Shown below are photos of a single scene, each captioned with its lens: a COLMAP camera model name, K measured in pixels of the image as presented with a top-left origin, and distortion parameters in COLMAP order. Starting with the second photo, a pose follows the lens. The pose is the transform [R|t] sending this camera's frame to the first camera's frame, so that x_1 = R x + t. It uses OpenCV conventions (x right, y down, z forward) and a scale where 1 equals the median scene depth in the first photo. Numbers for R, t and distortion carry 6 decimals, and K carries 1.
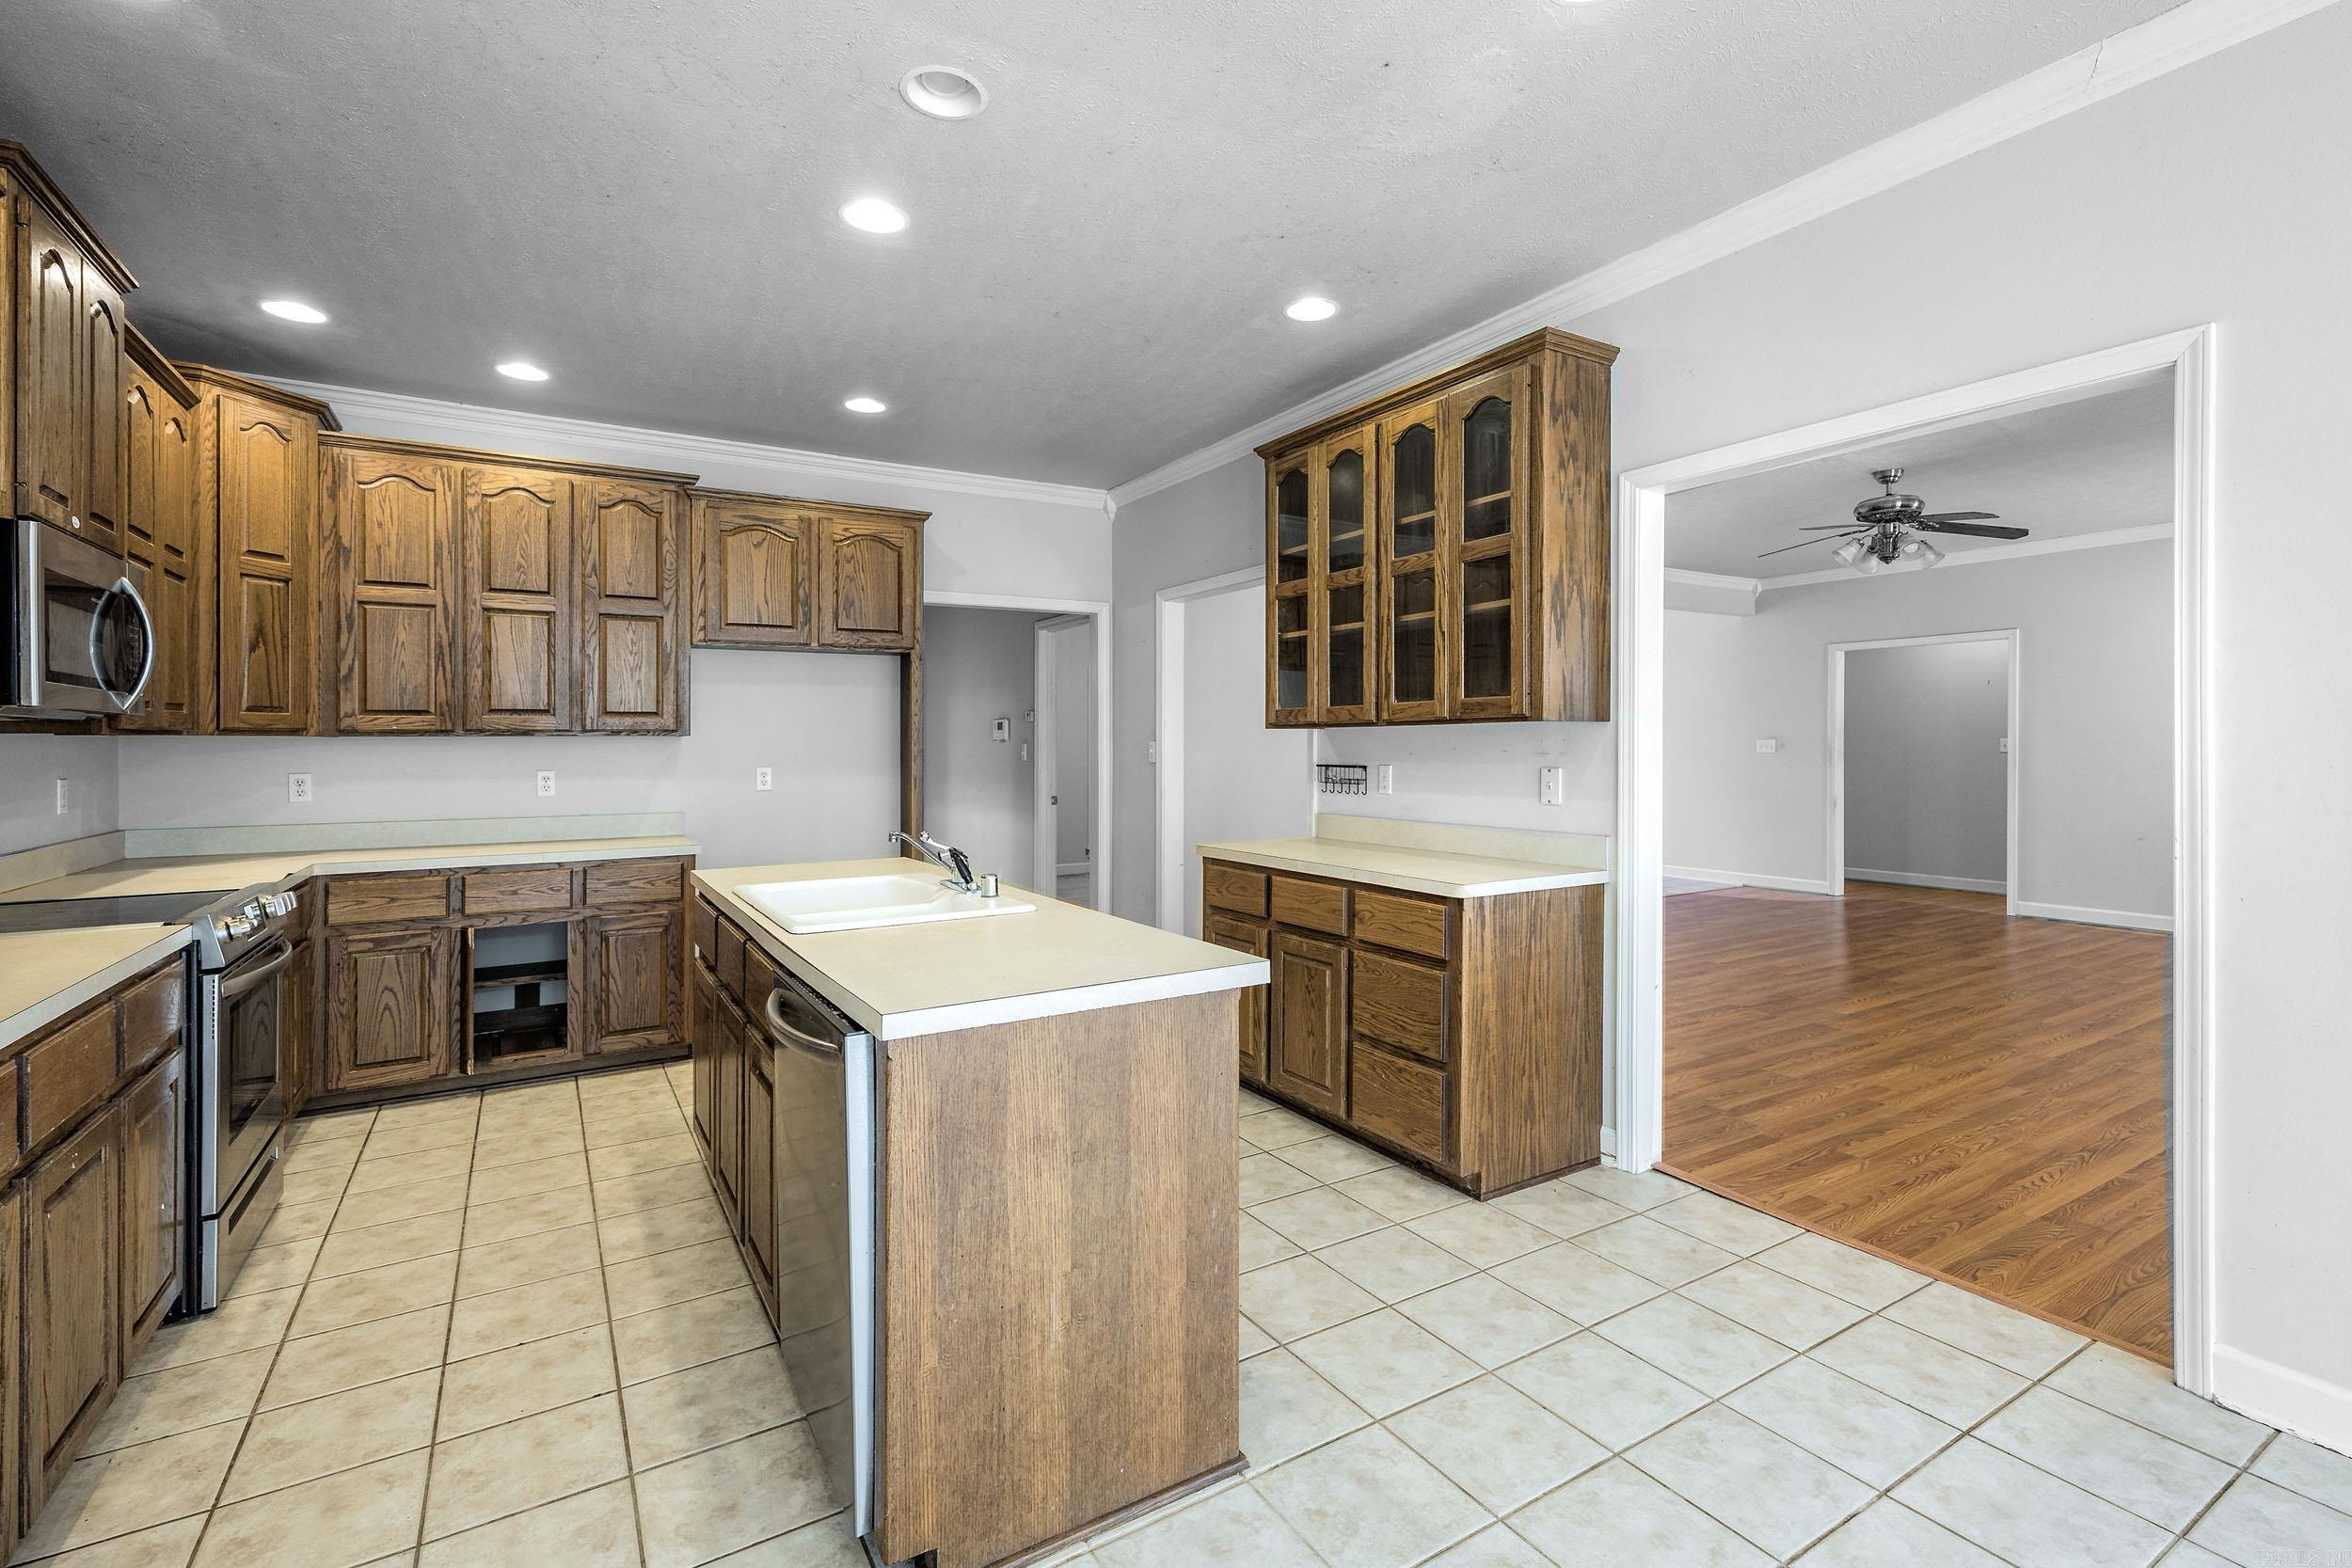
lens RADIAL K [[1042.6, 0, 1188.6], [0, 1042.6, 759.7], [0, 0, 1]] dist [0.002514, -0.001529]
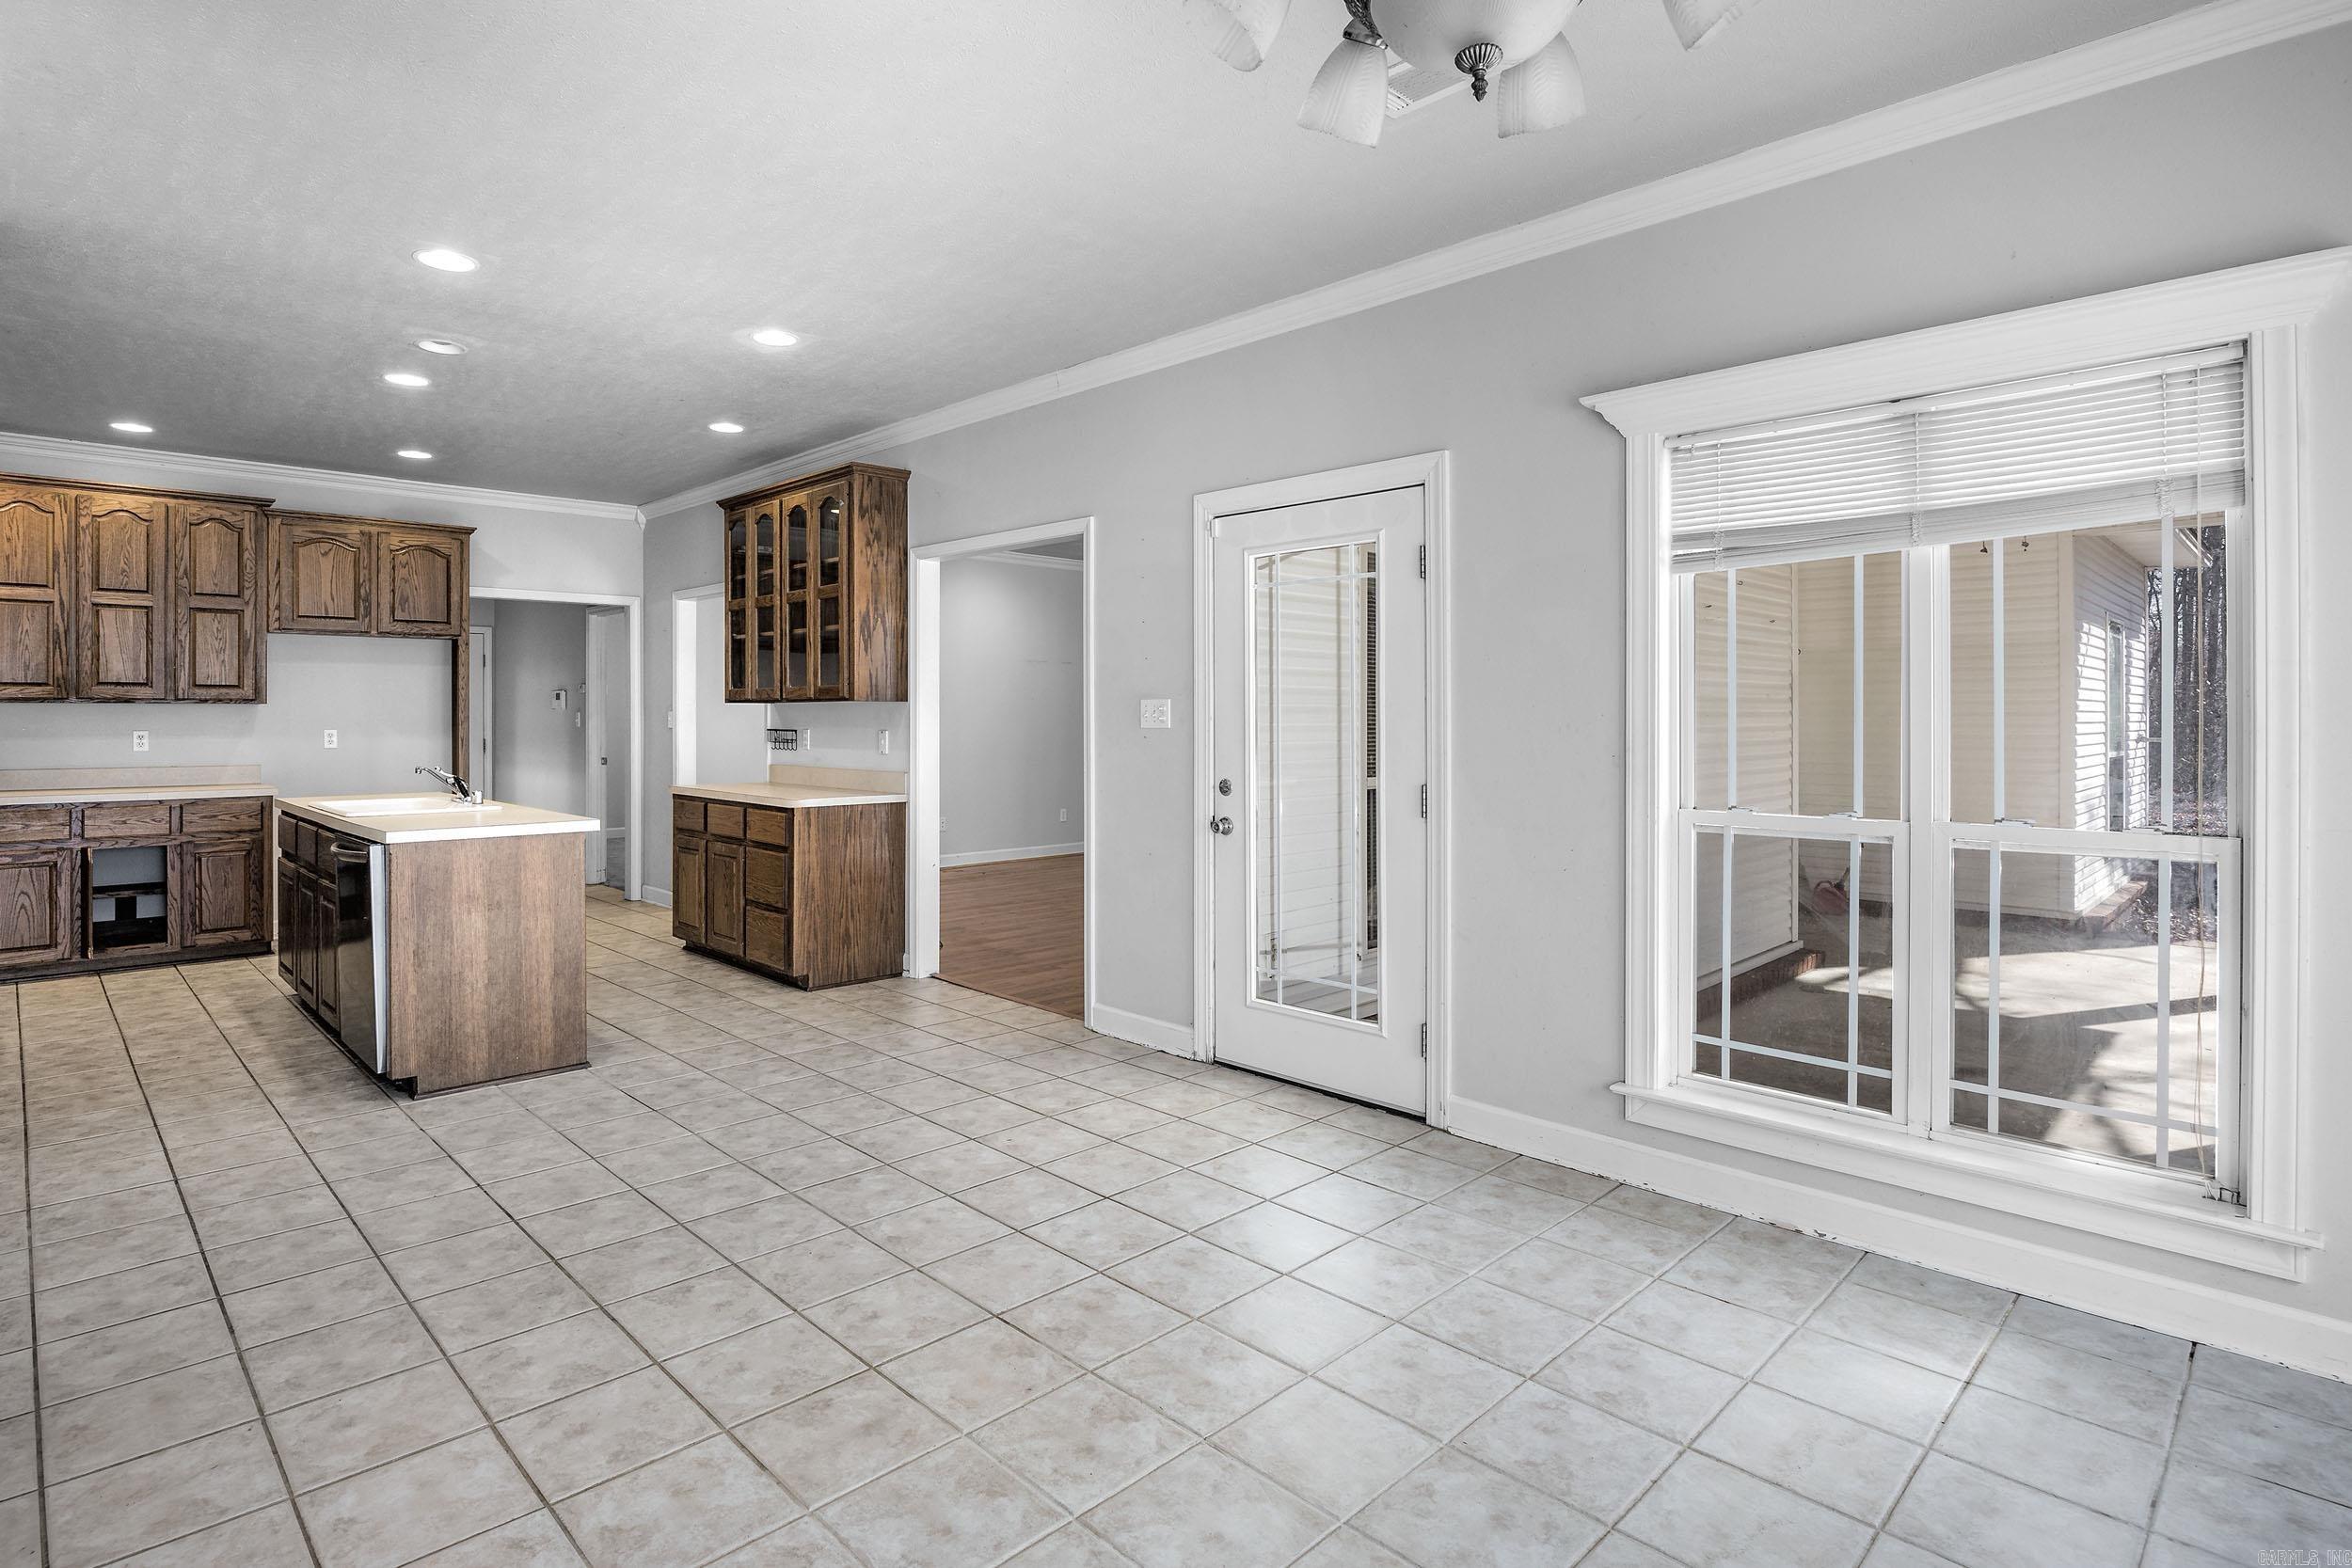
lens RADIAL K [[1160.1, 0, 1096.2], [0, 1160.1, 745.7], [0, 0, 1]] dist [-0.022599, 0.001378]
pose [[0.979984, 0.002756, 0.199058, 0.635881], [-0.005167, 0.999919, 0.011590, 0.018218], [-0.199010, -0.012386, 0.979919, -1.549421]]
